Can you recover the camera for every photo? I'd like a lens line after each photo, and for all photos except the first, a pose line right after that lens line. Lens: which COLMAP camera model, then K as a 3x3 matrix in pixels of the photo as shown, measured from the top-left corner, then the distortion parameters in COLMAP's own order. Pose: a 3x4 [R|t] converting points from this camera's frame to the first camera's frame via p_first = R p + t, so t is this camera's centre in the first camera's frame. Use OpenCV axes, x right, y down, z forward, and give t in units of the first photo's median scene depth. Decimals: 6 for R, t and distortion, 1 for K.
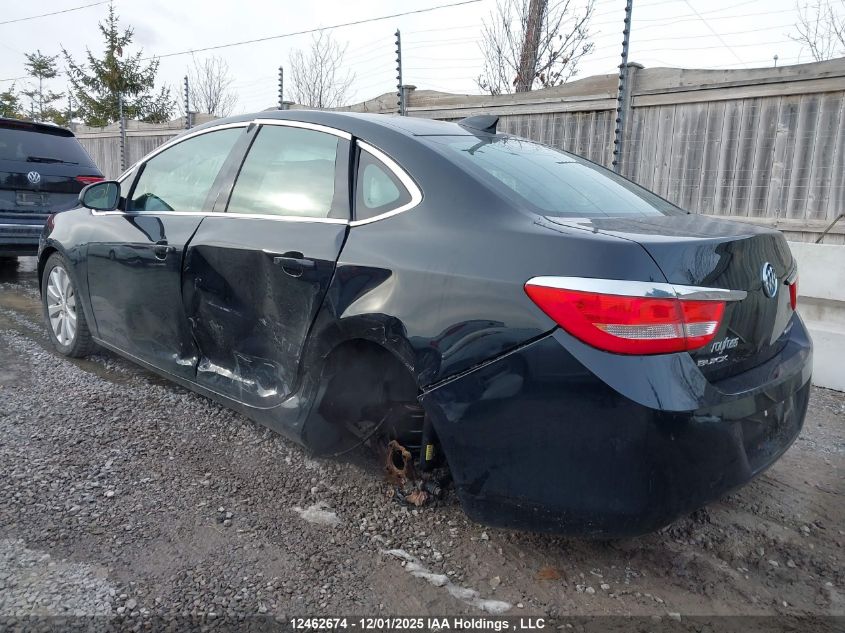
lens RADIAL K [[671.7, 0, 422.5], [0, 671.7, 316.5], [0, 0, 1]] dist [0.006210, 0.011967]
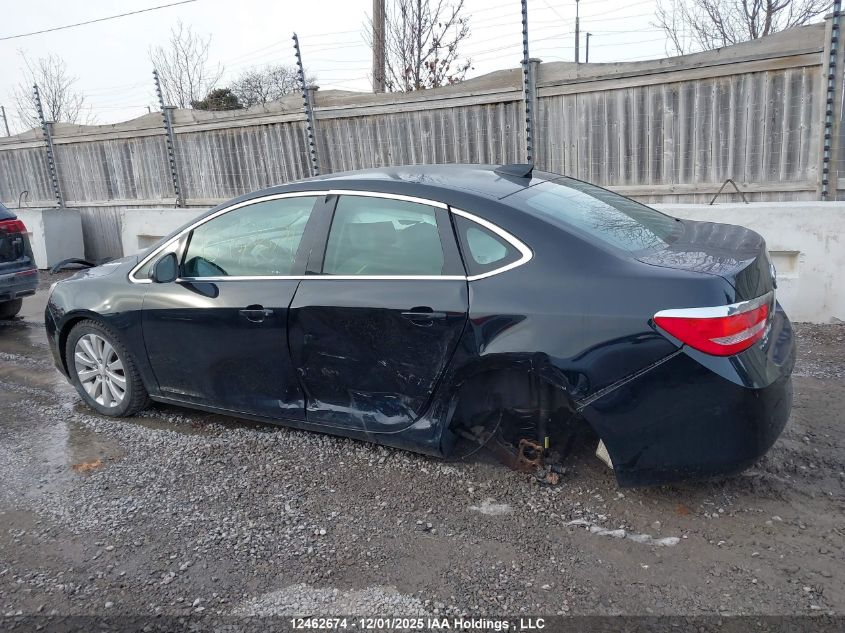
lens RADIAL K [[670.0, 0, 423.3], [0, 670.0, 312.7], [0, 0, 1]] dist [0.050141, -0.098484]
pose [[0.960571, -0.170433, 0.219672, -0.220978], [0.156346, 0.984447, 0.080122, -0.088332], [-0.229911, -0.042618, 0.972278, -0.094115]]
